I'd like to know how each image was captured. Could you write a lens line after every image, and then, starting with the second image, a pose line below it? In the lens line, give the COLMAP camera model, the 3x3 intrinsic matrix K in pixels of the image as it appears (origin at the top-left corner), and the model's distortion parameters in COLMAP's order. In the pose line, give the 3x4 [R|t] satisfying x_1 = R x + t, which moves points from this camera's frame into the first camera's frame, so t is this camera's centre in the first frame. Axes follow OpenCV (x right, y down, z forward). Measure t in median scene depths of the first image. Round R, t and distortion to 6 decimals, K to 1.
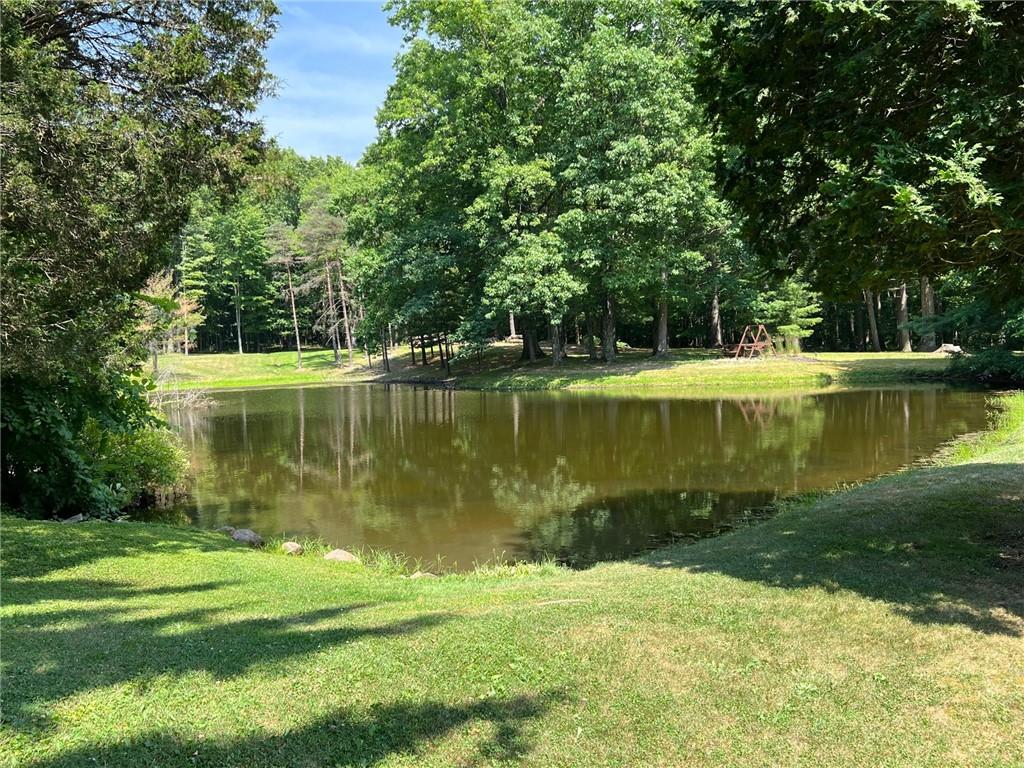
lens RADIAL K [[823.0, 0, 512.0], [0, 823.0, 384.0], [0, 0, 1]] dist [0.116626, 0.000315]
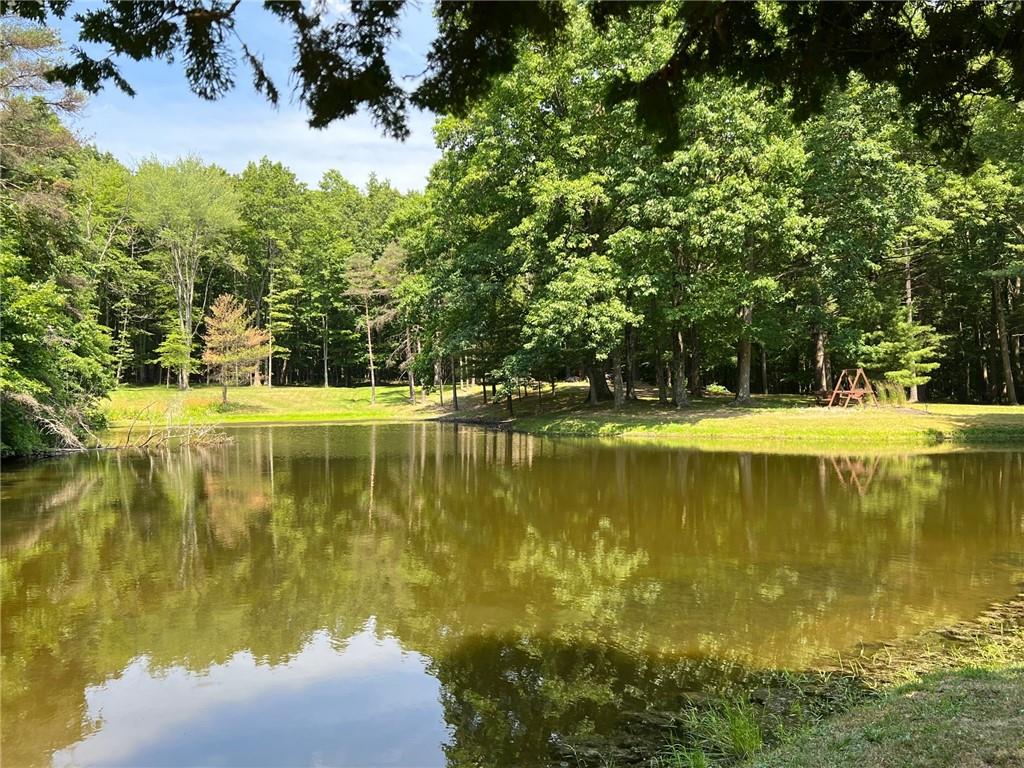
lens RADIAL K [[859.9, 0, 512.0], [0, 859.9, 384.0], [0, 0, 1]] dist [0.090088, 0.000339]
pose [[0.993235, 0.027322, -0.112859, 0.054327], [-0.032726, 0.998391, -0.046316, -0.003426], [0.111412, 0.049696, 0.992531, 0.090251]]
